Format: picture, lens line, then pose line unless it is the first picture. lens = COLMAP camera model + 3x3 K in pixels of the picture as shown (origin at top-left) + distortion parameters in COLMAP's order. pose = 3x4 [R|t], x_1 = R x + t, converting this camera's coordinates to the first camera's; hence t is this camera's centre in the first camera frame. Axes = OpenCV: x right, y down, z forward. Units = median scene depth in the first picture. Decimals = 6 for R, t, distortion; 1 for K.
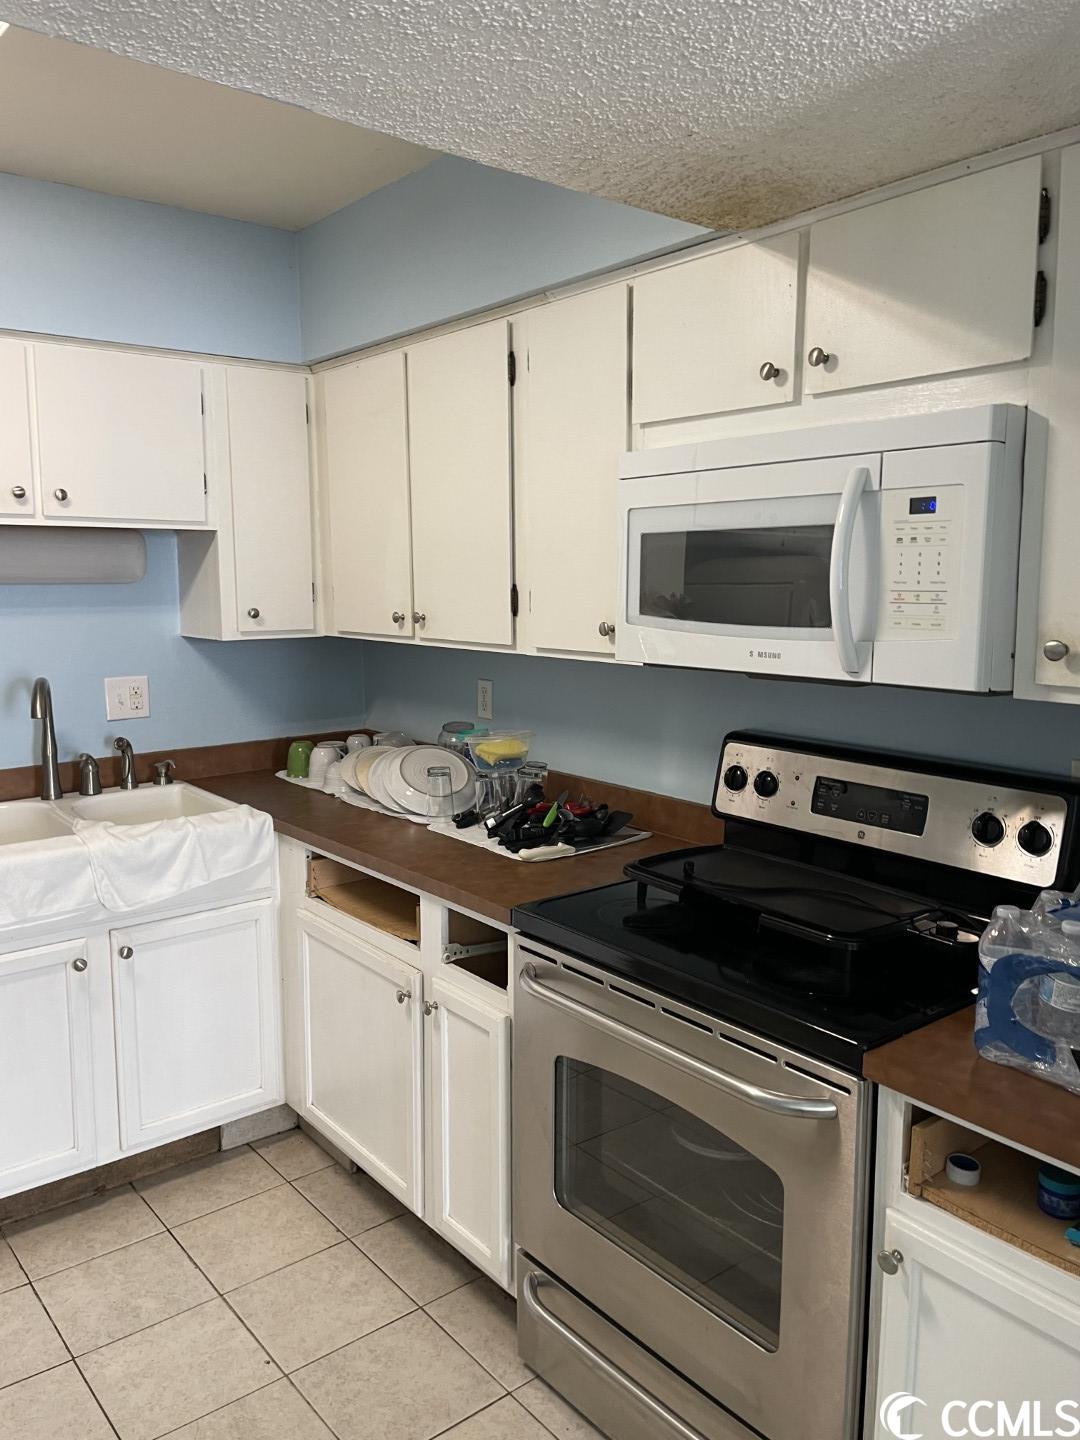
lens RADIAL K [[1088.6, 0, 540.0], [0, 1088.6, 720.0], [0, 0, 1]] dist [0.070623, -0.001416]
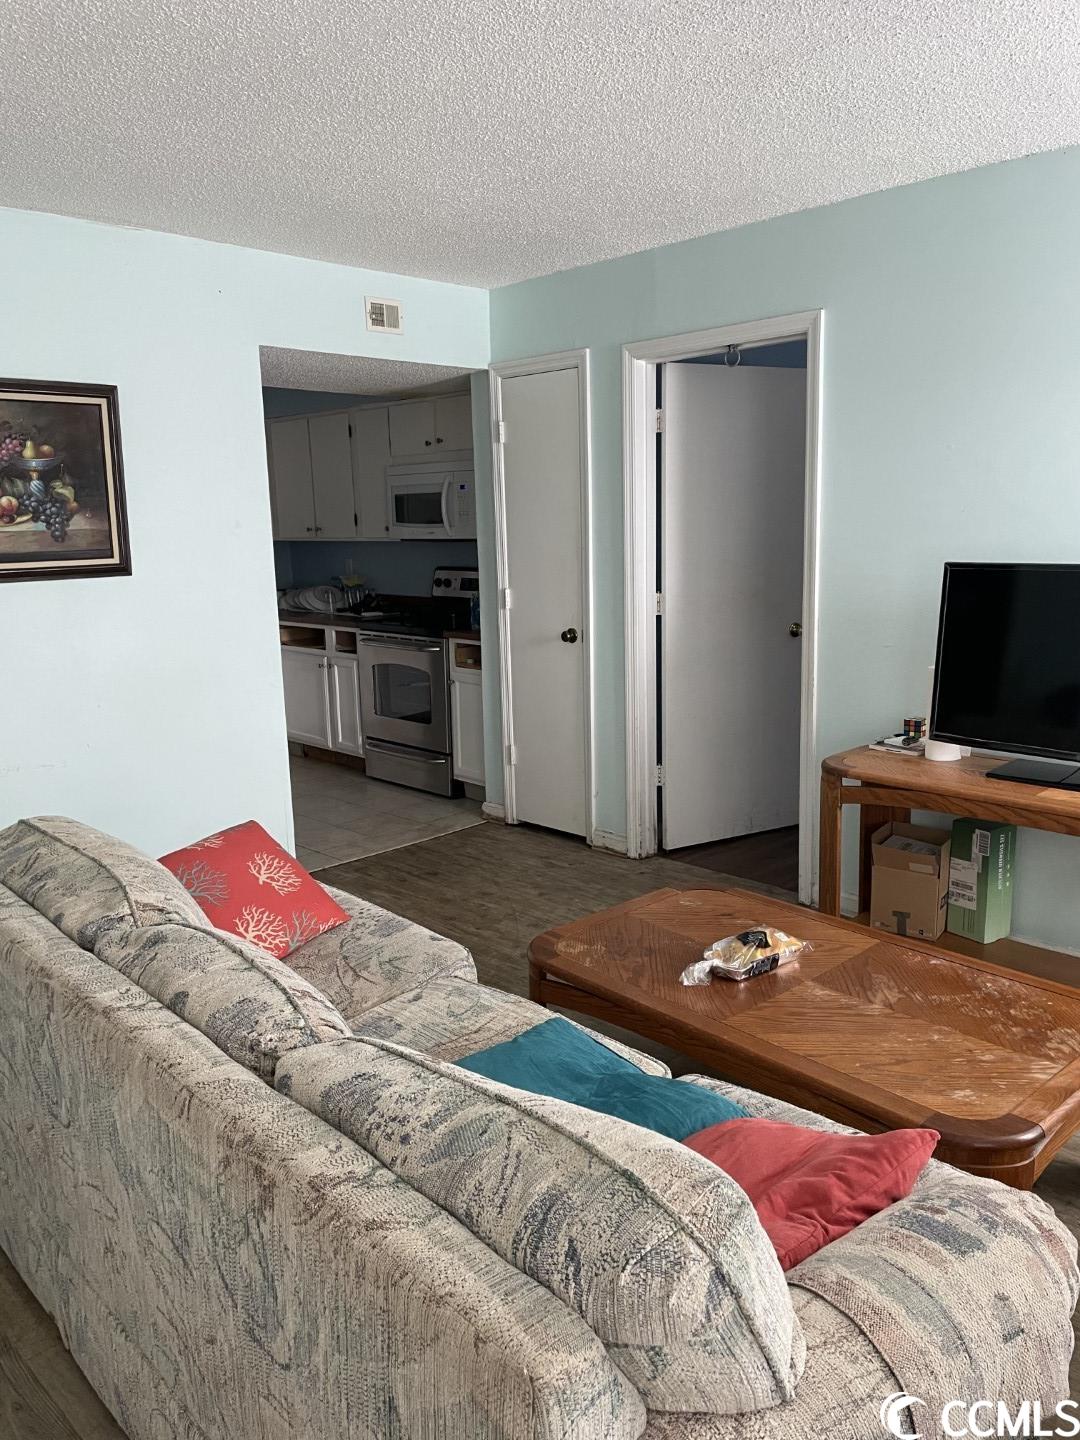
lens RADIAL K [[1088.6, 0, 540.0], [0, 1088.6, 720.0], [0, 0, 1]] dist [0.070623, -0.001416]
pose [[0.994446, -0.041435, 0.096754, 0.164951], [0.036614, 0.998023, 0.051075, 0.289842], [-0.098679, -0.047249, 0.993997, -1.933802]]
